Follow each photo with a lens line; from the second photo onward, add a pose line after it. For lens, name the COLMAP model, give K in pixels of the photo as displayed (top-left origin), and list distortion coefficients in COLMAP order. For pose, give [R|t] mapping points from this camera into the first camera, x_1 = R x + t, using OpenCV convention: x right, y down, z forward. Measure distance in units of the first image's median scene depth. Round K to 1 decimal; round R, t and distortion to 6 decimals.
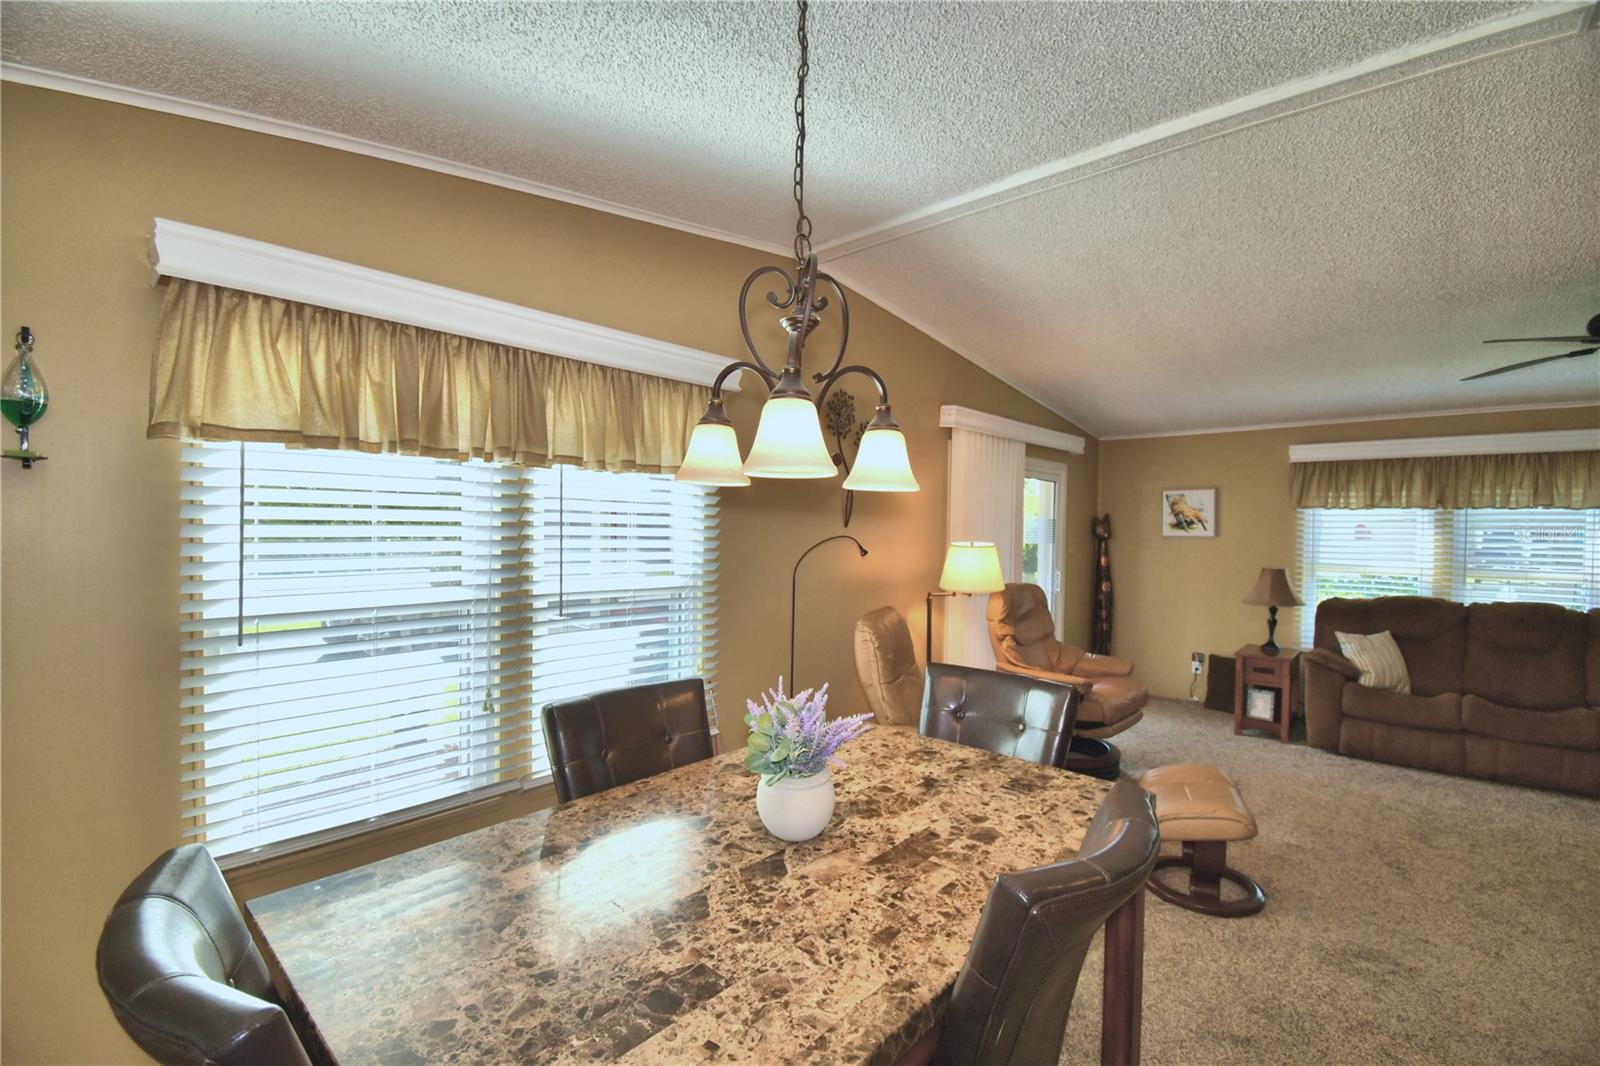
lens RADIAL K [[705.3, 0, 793.2], [0, 705.3, 536.3], [0, 0, 1]] dist [0.021695, -0.026611]
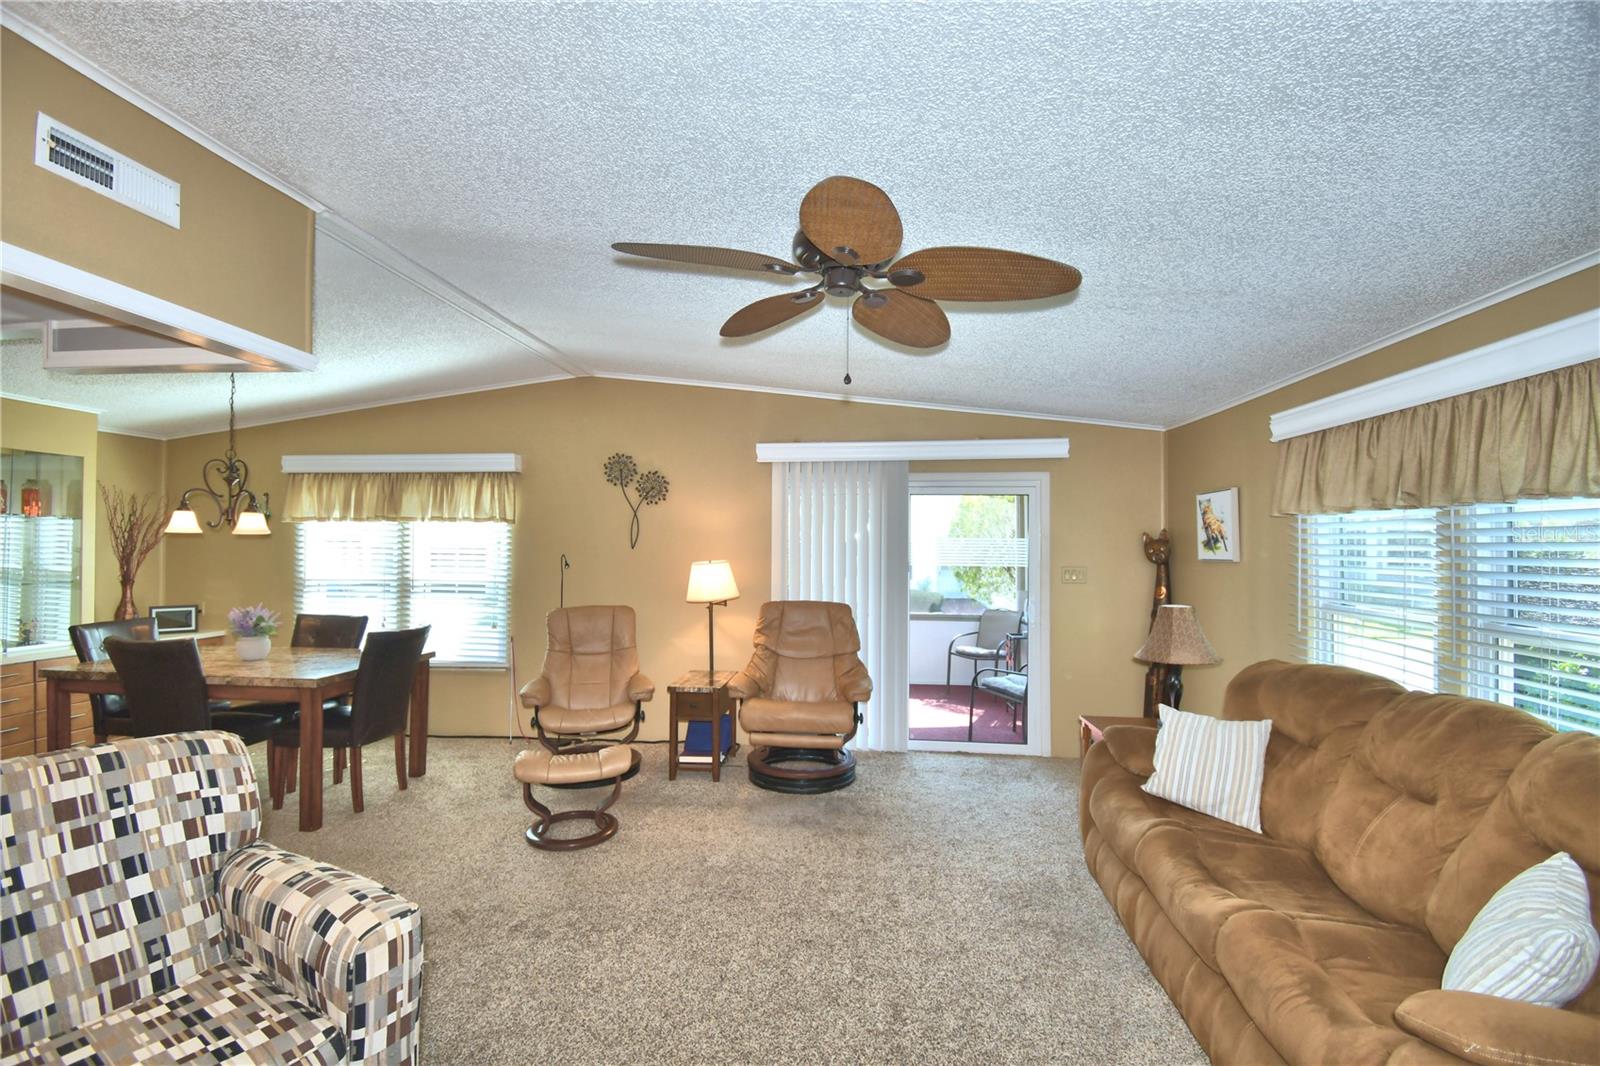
lens RADIAL K [[698.3, 0, 799.6], [0, 698.3, 537.2], [0, 0, 1]] dist [0.018248, -0.022788]
pose [[0.591433, -0.018572, -0.806140, 1.236645], [-0.009293, 0.999511, -0.029845, 0.002797], [0.806300, 0.025142, 0.590972, 0.388580]]
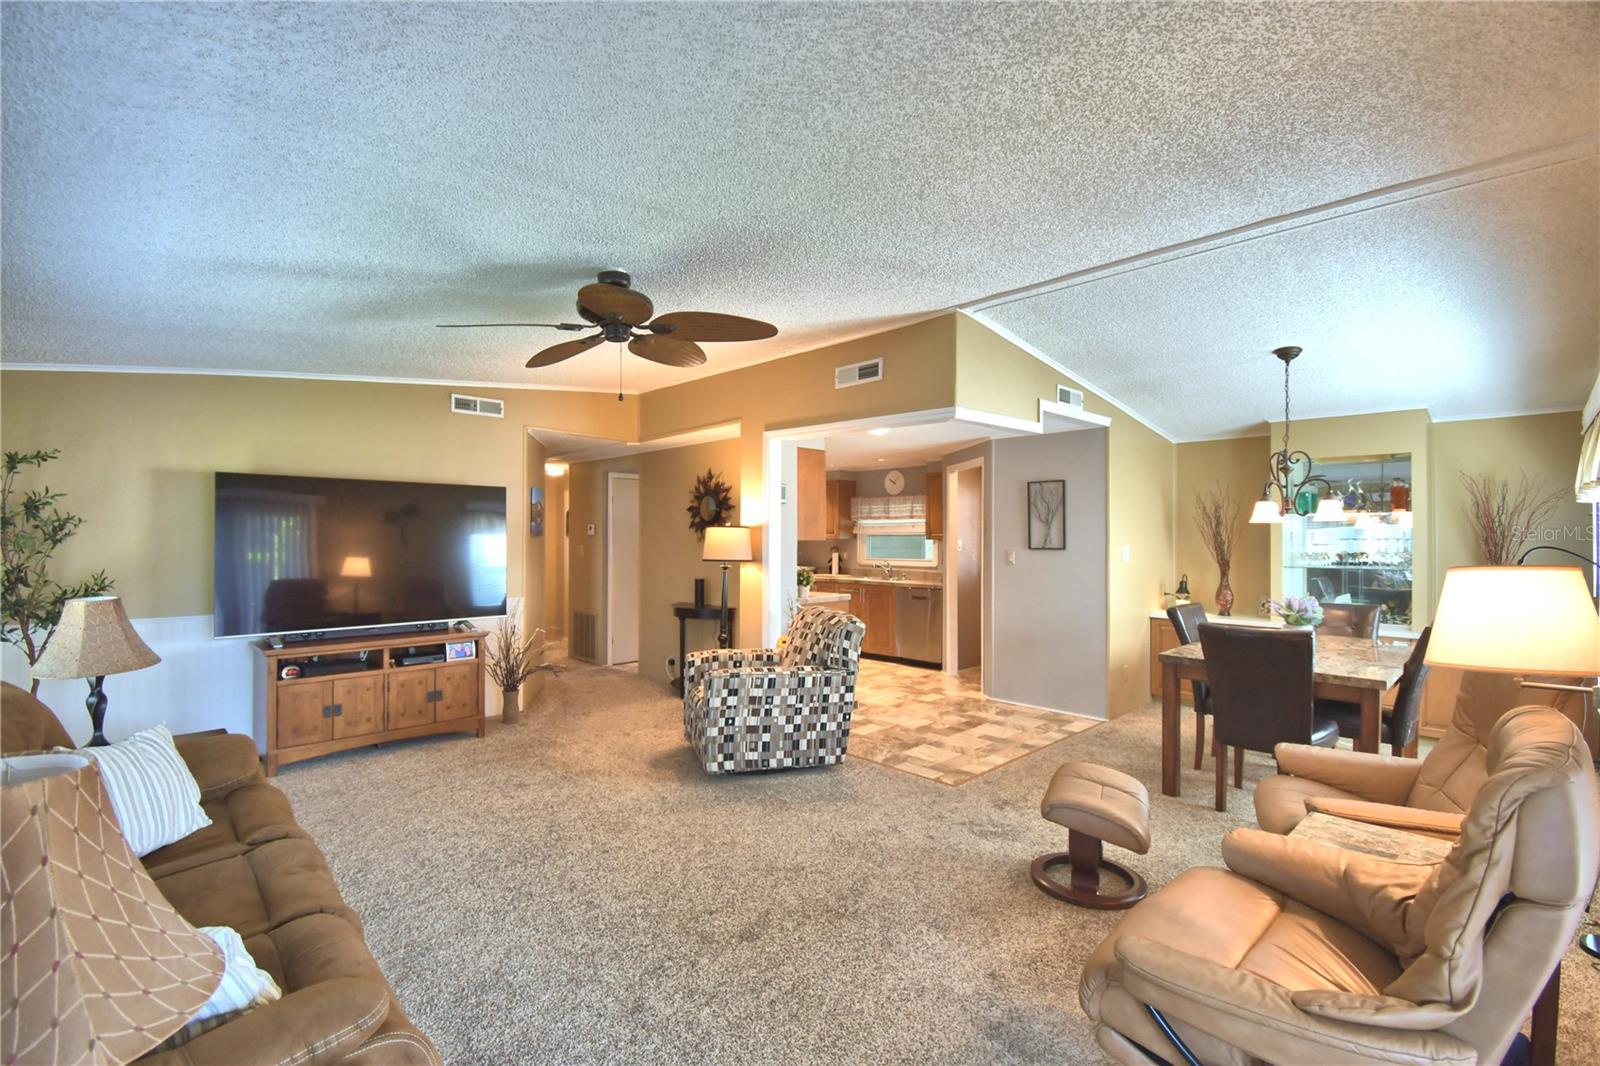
lens RADIAL K [[716.9, 0, 800.0], [0, 716.9, 533.0], [0, 0, 1]] dist [0.020860, -0.022296]
pose [[-0.998075, -0.016253, 0.059858, 0.627578], [-0.015701, 0.999830, 0.009695, -0.007346], [-0.060006, 0.008737, -0.998160, 1.386003]]
